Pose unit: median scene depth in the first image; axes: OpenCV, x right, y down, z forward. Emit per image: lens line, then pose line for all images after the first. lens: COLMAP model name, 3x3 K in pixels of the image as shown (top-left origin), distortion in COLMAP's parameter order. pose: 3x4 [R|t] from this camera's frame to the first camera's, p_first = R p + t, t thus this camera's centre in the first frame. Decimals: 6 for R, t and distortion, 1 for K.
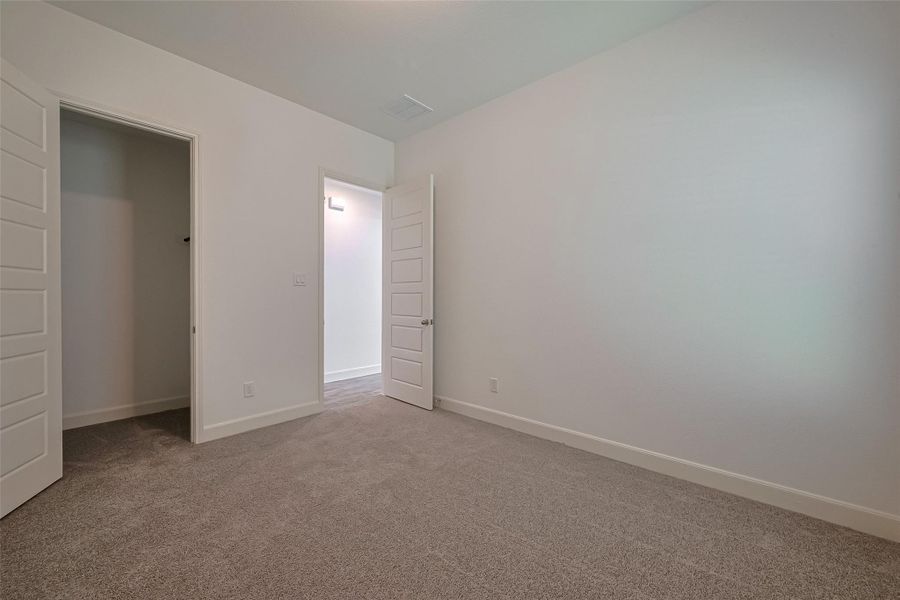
lens RADIAL K [[366.6, 0, 448.9], [0, 366.6, 302.2], [0, 0, 1]] dist [0.001033, 0.000046]
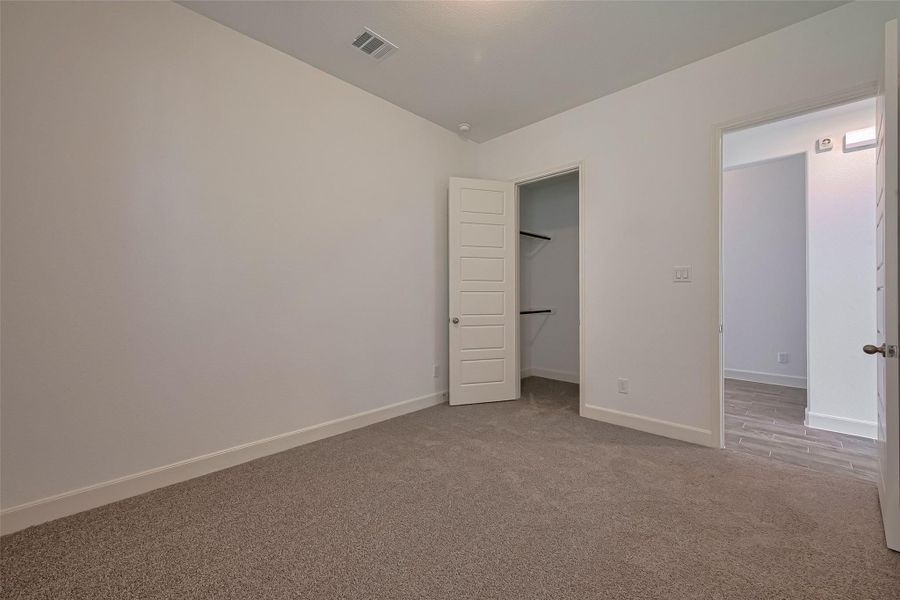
lens RADIAL K [[366.6, 0, 449.0], [0, 366.6, 293.8], [0, 0, 1]] dist [0.001033, 0.000046]
pose [[-0.060182, -0.002254, -0.998185, 0.473936], [-0.008089, 0.999966, -0.001771, -0.012590], [0.998155, 0.007968, -0.060198, 0.537173]]
